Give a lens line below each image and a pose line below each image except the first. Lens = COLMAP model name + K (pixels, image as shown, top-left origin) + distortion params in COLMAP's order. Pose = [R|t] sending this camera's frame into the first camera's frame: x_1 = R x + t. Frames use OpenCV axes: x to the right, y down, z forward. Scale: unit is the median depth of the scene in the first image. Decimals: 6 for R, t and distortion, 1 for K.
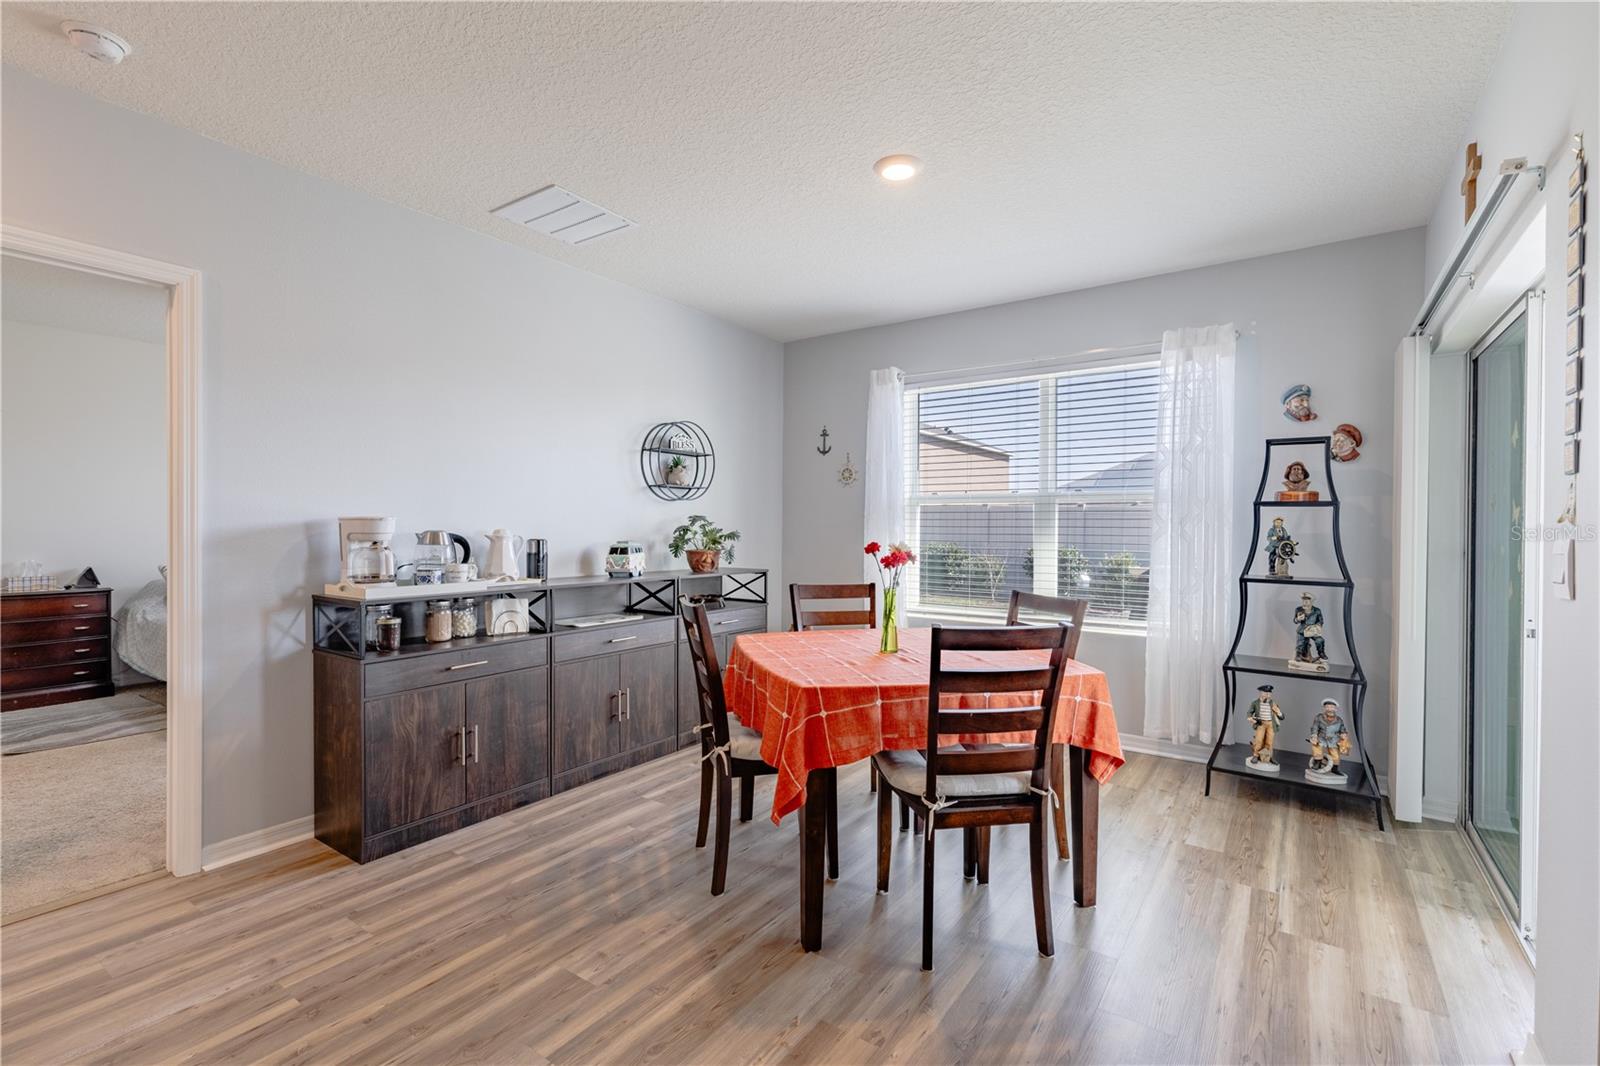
lens RADIAL K [[718.9, 0, 789.2], [0, 718.9, 532.6], [0, 0, 1]] dist [0.009870, -0.001487]
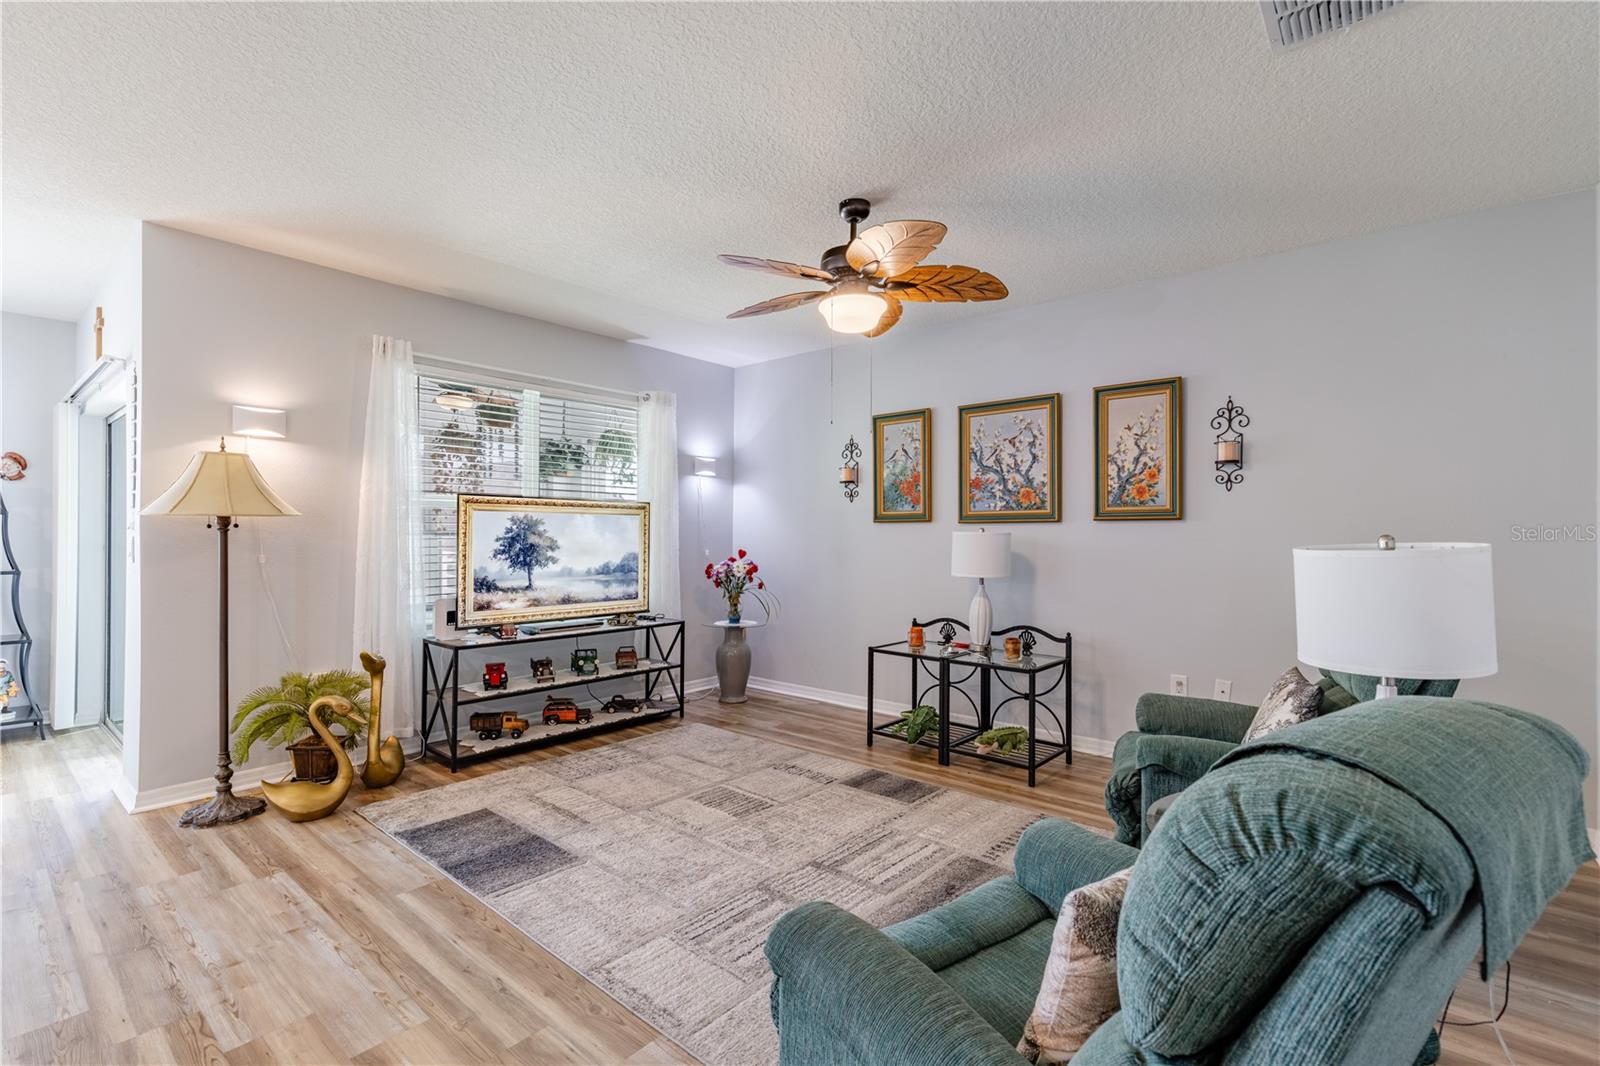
lens RADIAL K [[718.9, 0, 803.4], [0, 718.9, 530.5], [0, 0, 1]] dist [0.009870, -0.001487]
pose [[0.081097, -0.001277, 0.996705, -0.453560], [0.005595, 0.999984, 0.000826, 0.000244], [-0.996691, 0.005510, 0.081103, -0.570524]]
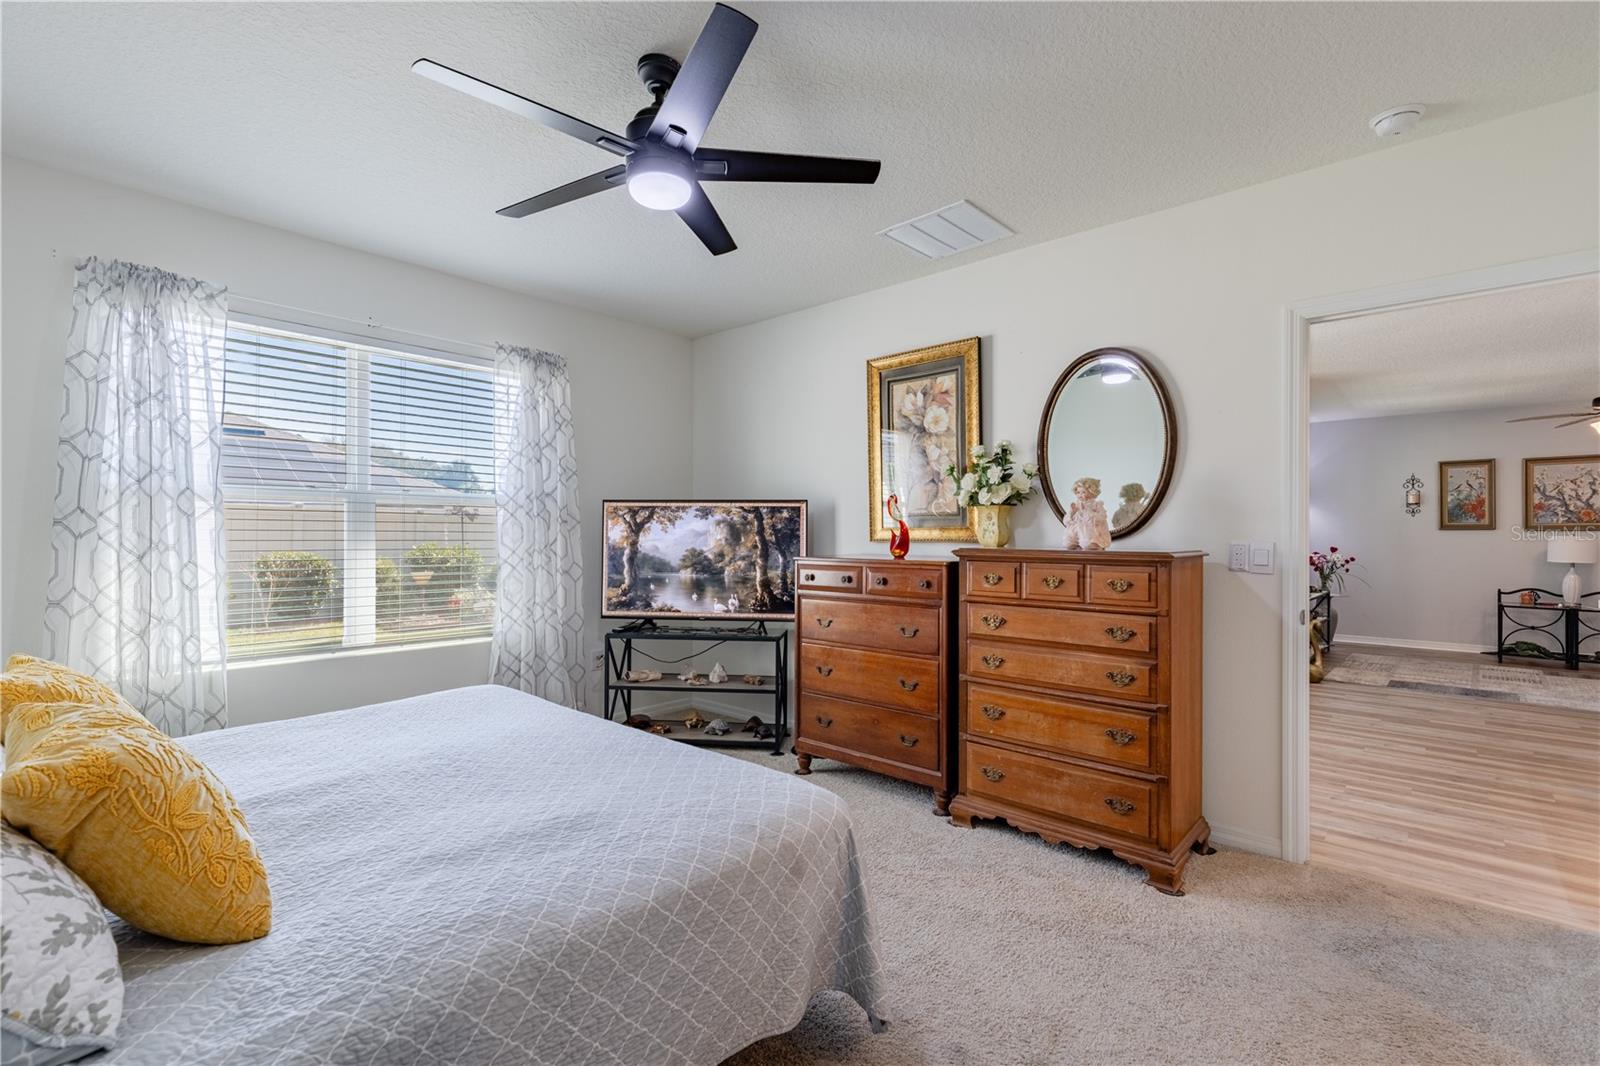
lens RADIAL K [[718.9, 0, 812.3], [0, 718.9, 534.8], [0, 0, 1]] dist [0.009870, -0.001487]
pose [[0.096494, -0.006913, 0.995310, -1.519447], [0.005793, 0.999963, 0.006384, -0.025218], [-0.995317, 0.005150, 0.096531, 1.239079]]
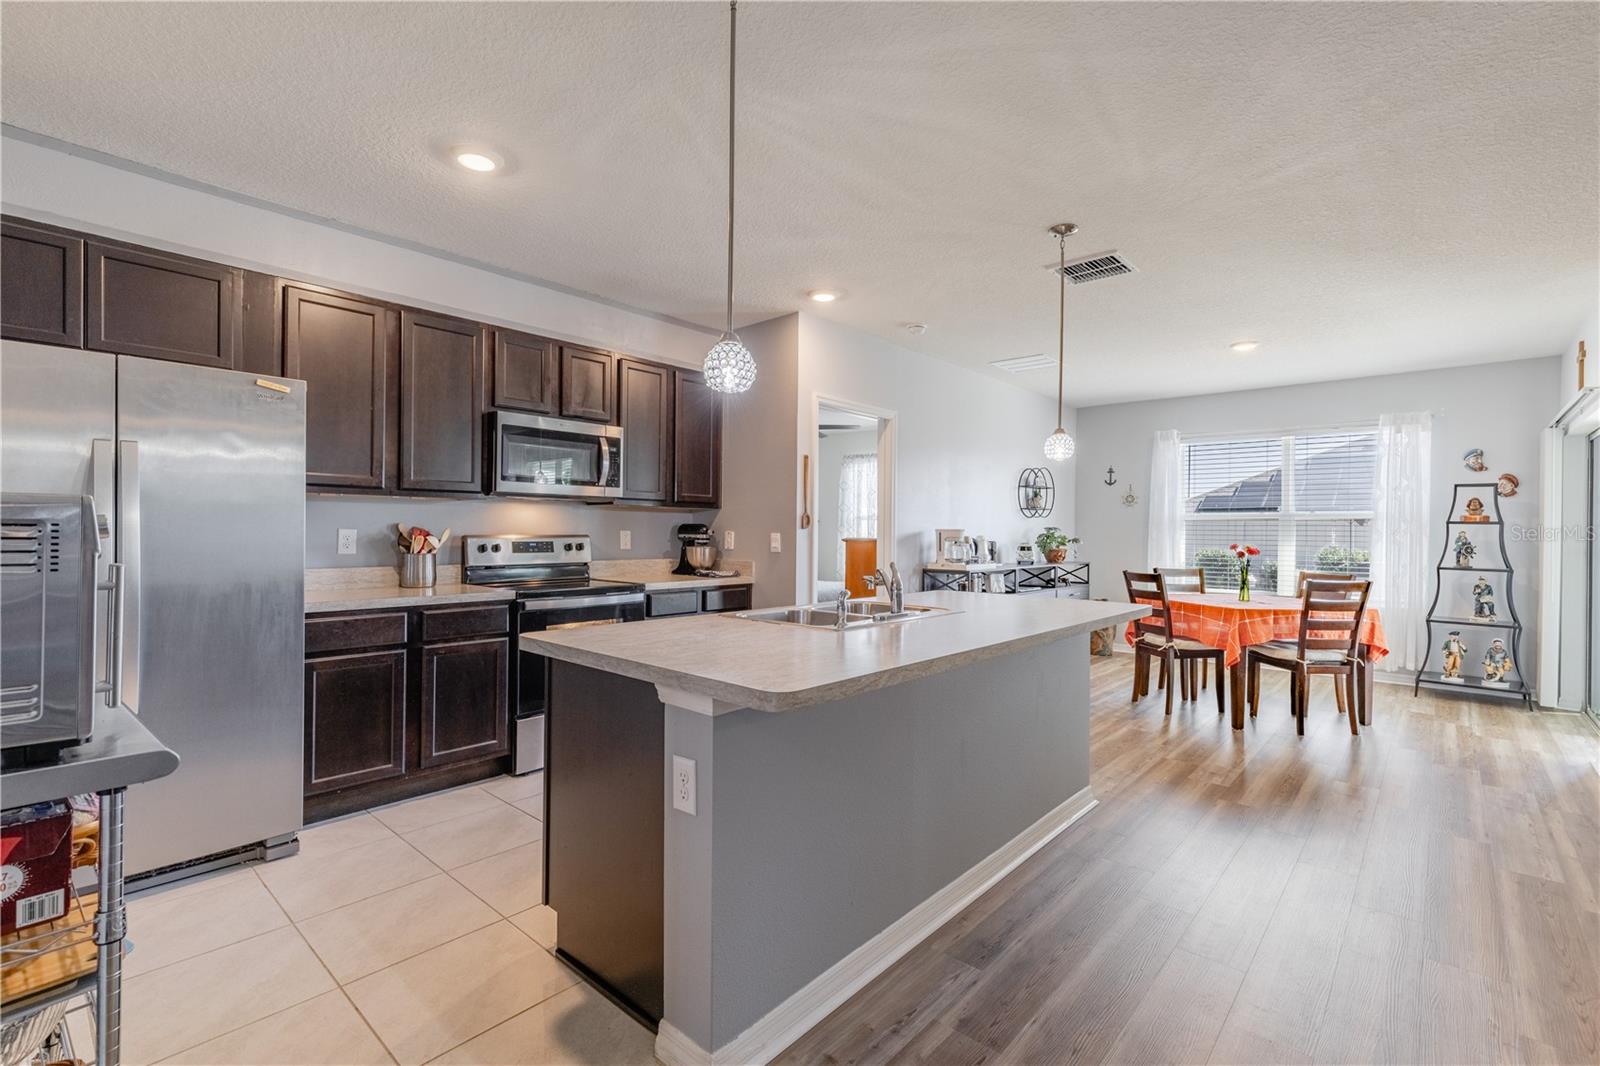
lens RADIAL K [[718.9, 0, 791.1], [0, 718.9, 532.2], [0, 0, 1]] dist [0.009870, -0.001487]
pose [[0.993397, 0.004350, -0.114642, -0.679884], [-0.005162, 0.999964, -0.006789, 0.001386], [0.114608, 0.007336, 0.993384, -0.849287]]
